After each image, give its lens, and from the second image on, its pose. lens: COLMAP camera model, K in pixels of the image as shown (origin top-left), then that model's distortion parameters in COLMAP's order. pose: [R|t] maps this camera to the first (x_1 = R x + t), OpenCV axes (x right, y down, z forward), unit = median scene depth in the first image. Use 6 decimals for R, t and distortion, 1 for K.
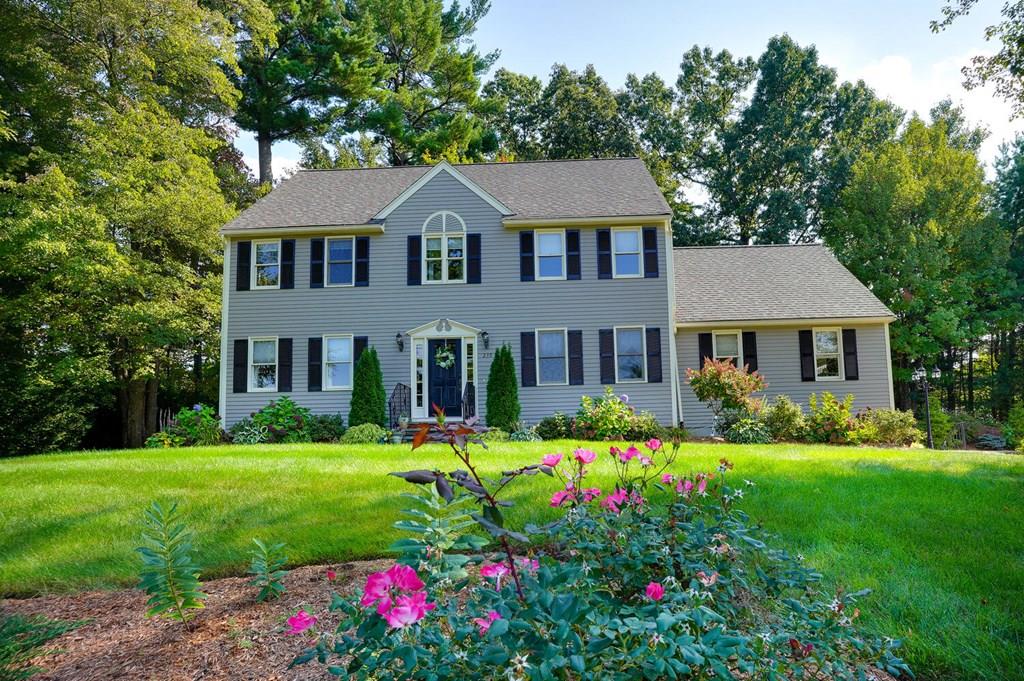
lens RADIAL K [[573.6, 0, 519.6], [0, 573.6, 344.4], [0, 0, 1]] dist [-0.020079, 0.017733]
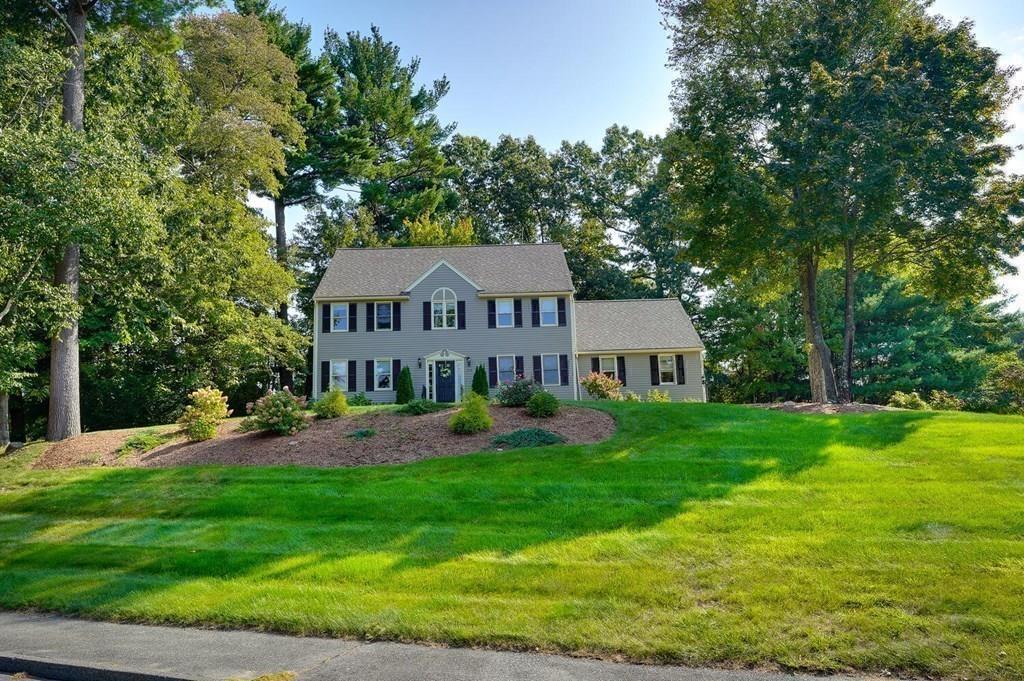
lens RADIAL K [[573.6, 0, 519.6], [0, 573.6, 344.4], [0, 0, 1]] dist [-0.020079, 0.017733]
pose [[0.995261, 0.000926, 0.097238, -0.065451], [0.002779, 0.999276, -0.037955, 0.005840], [-0.097203, 0.038045, 0.994537, -0.674057]]
